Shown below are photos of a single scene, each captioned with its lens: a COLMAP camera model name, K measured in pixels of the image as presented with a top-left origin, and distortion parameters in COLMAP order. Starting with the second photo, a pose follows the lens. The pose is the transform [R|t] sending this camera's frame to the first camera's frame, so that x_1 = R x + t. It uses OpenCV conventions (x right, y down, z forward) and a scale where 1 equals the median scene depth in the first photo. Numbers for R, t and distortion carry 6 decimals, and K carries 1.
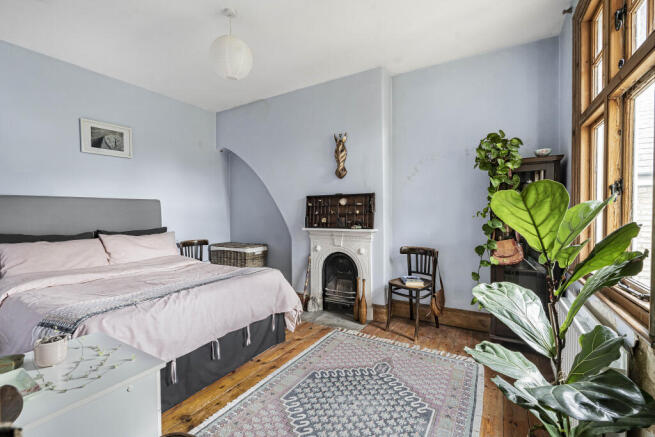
lens RADIAL K [[294.0, 0, 328.0], [0, 294.0, 218.0], [0, 0, 1]] dist [-0.001313, 0.000502]
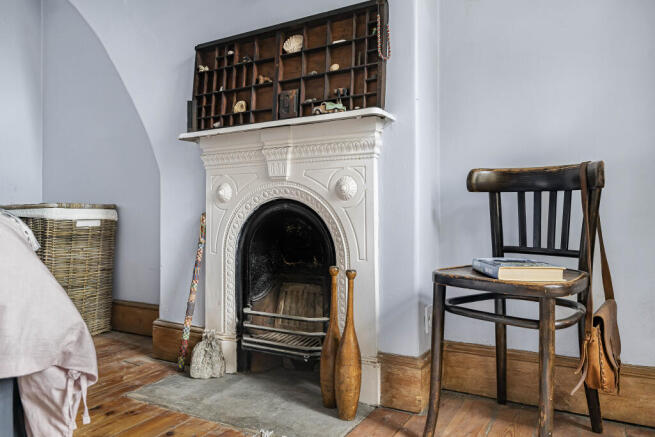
lens RADIAL K [[454.8, 0, 326.6], [0, 454.8, 219.8], [0, 0, 1]] dist [-0.000033, 0.000018]
pose [[0.999812, 0.007330, 0.017923, 0.082274], [-0.006818, 0.999573, -0.028431, 0.160289], [-0.018124, 0.028303, 0.999435, 0.496001]]
